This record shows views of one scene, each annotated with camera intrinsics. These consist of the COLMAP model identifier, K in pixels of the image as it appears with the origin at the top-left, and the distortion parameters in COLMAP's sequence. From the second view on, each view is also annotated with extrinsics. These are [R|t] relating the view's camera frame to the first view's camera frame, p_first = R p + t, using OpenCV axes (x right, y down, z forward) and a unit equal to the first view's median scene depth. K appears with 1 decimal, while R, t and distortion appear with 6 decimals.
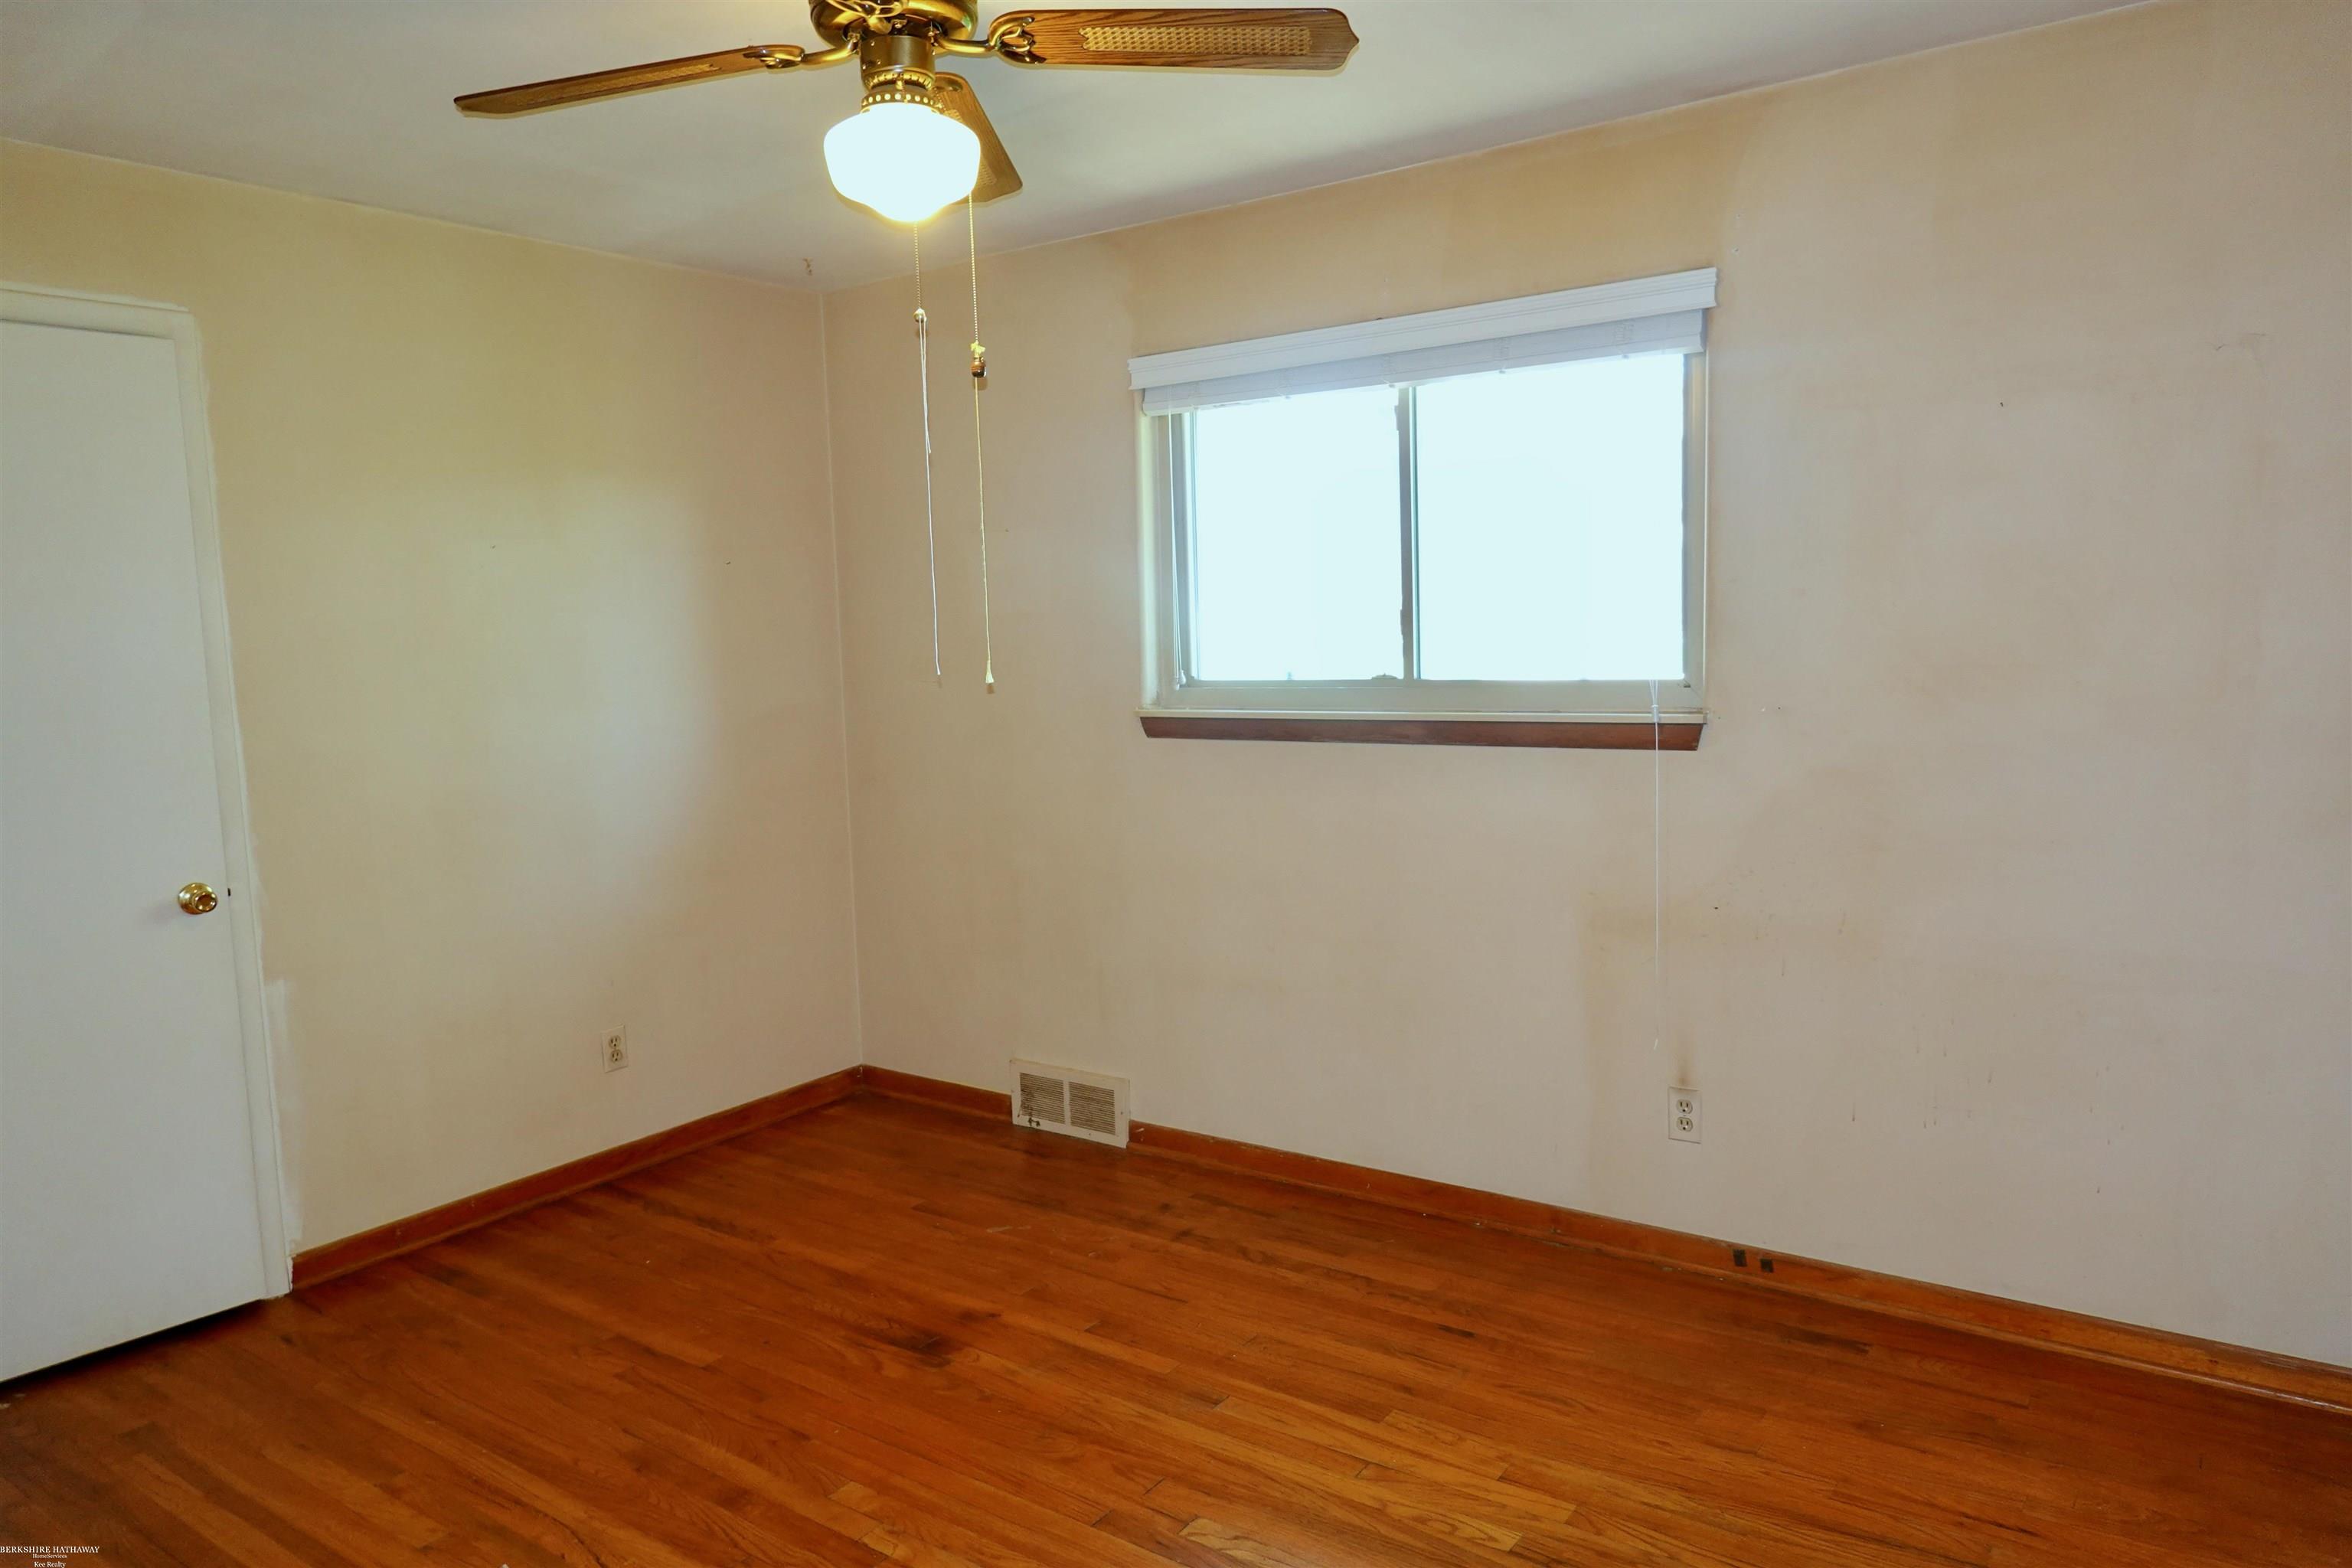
lens RADIAL K [[1574.0, 0, 1176.0], [0, 1574.0, 784.0], [0, 0, 1]] dist [0.005714, -0.000330]
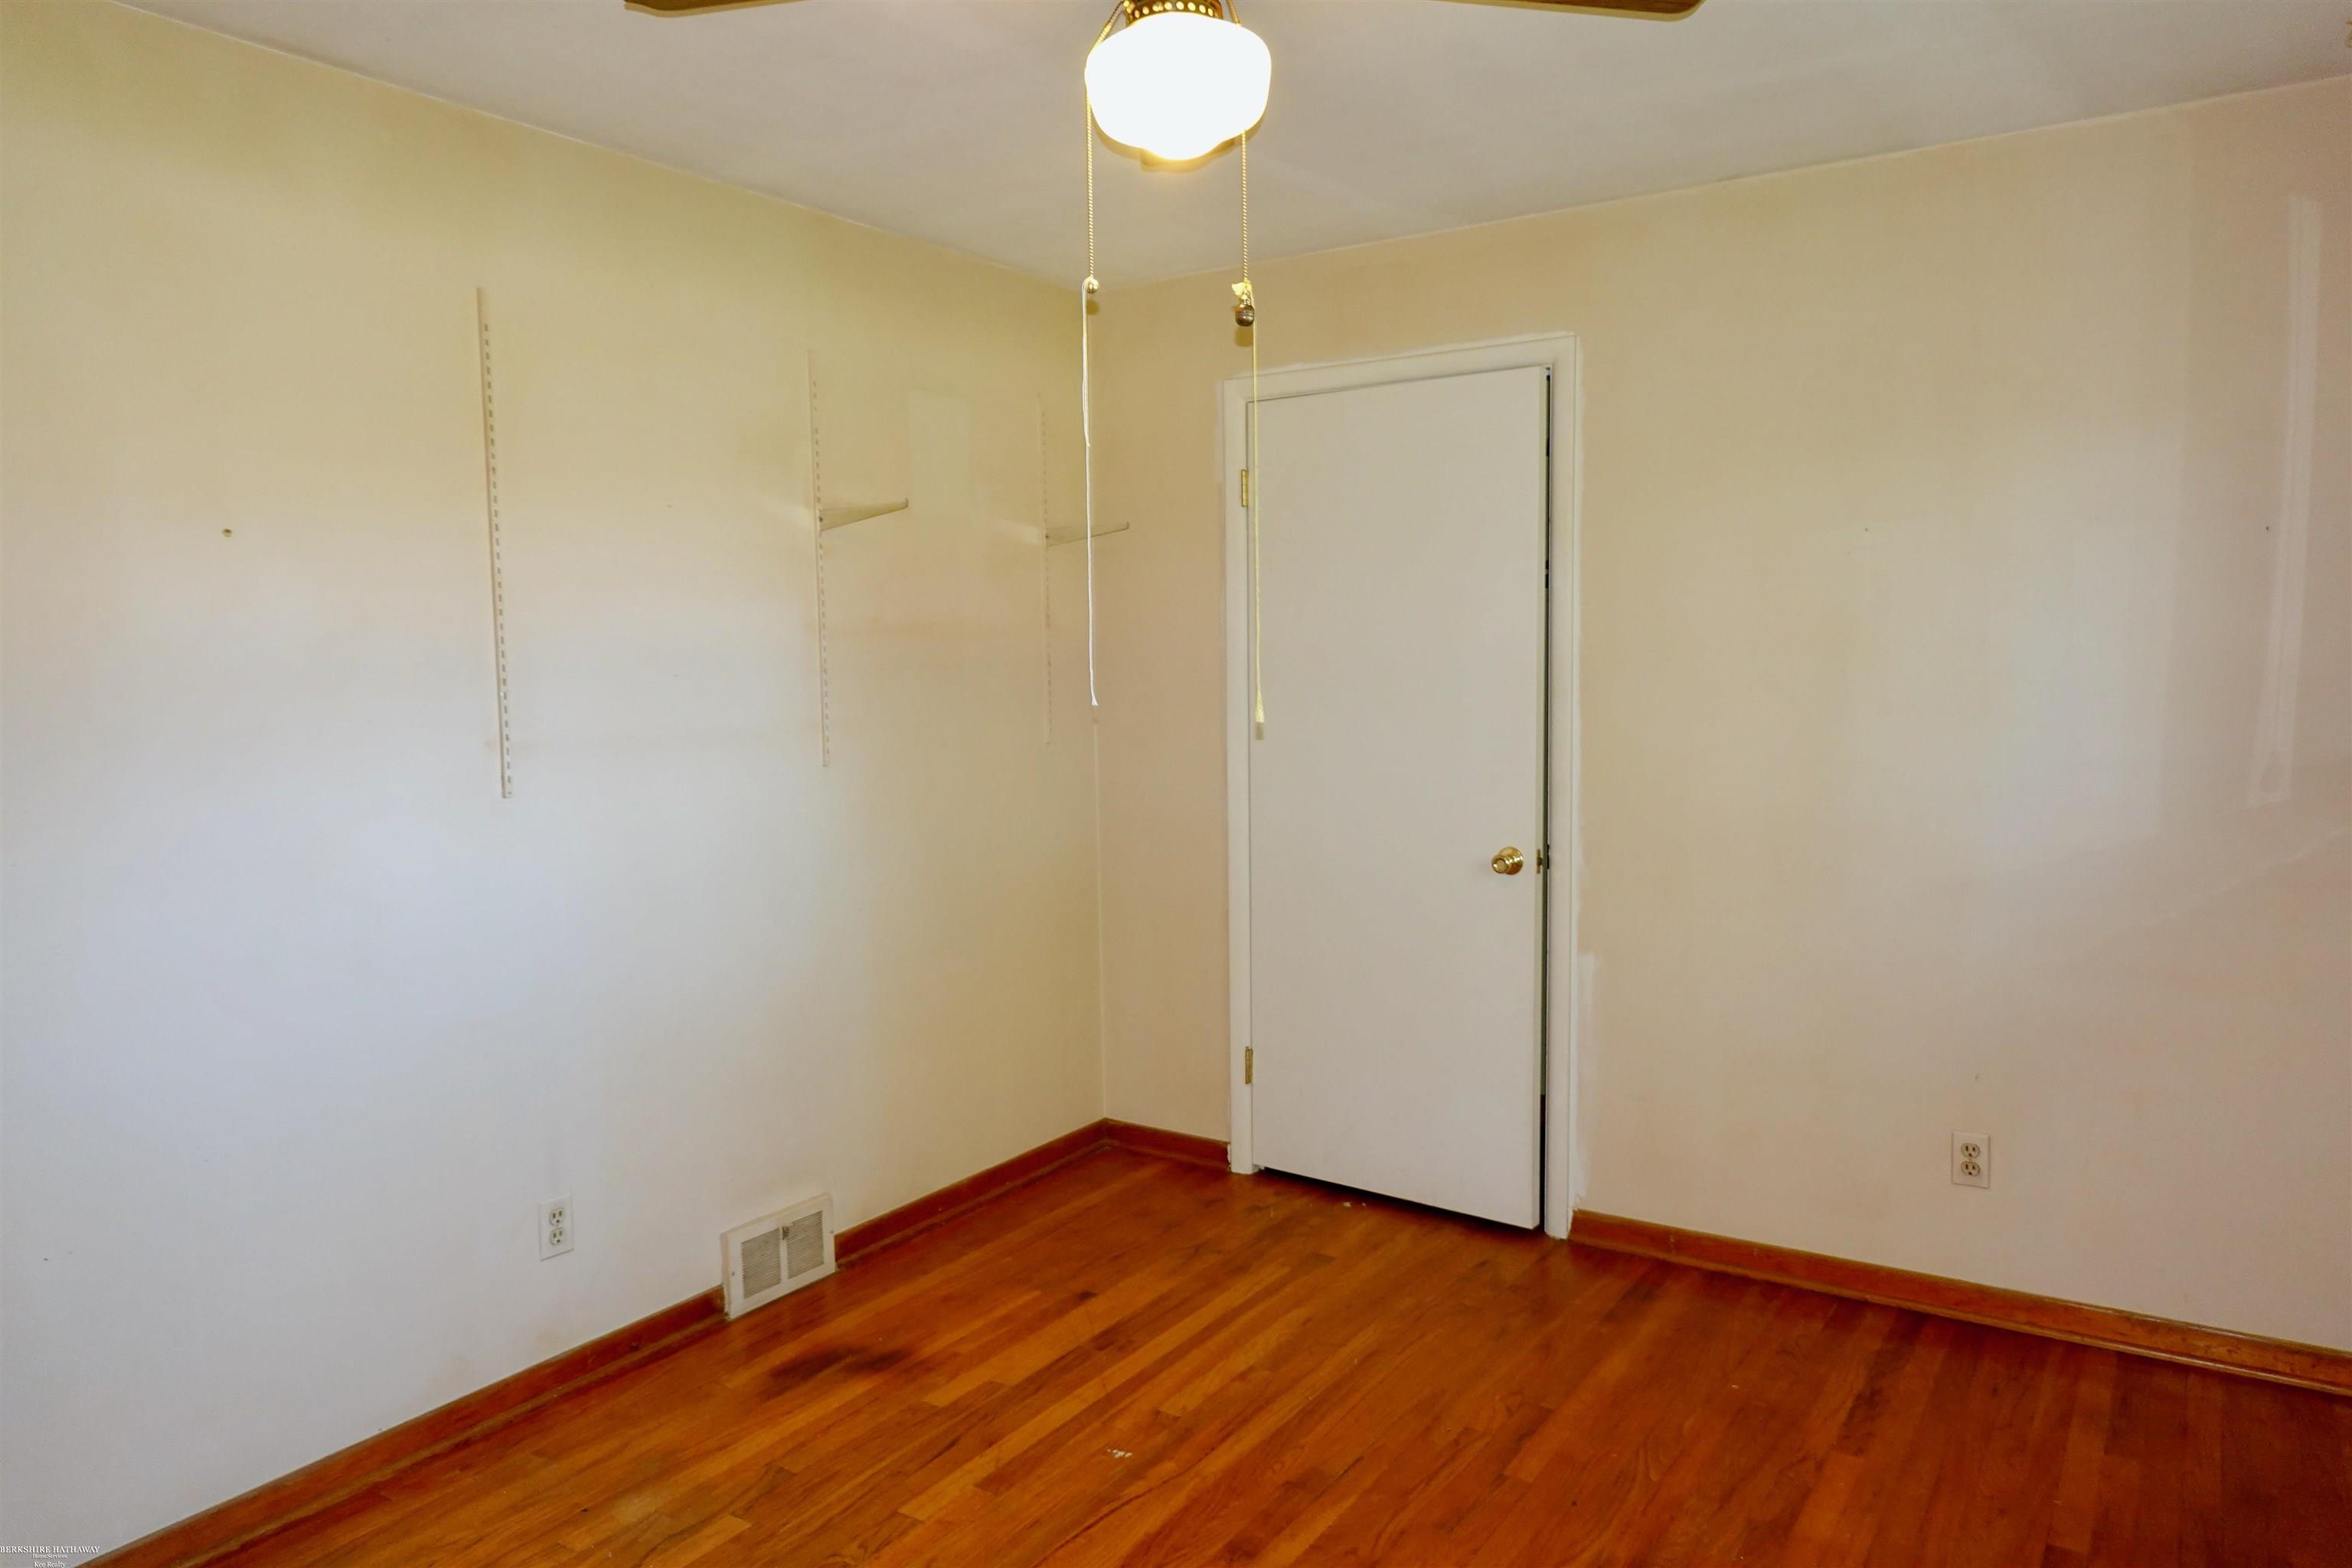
lens RADIAL K [[1574.0, 0, 1176.0], [0, 1574.0, 784.0], [0, 0, 1]] dist [0.005714, -0.000330]
pose [[0.041301, 0.117278, -0.992240, 0.471567], [-0.091534, 0.989355, 0.113127, -0.085697], [0.994945, 0.086152, 0.051596, 0.670660]]
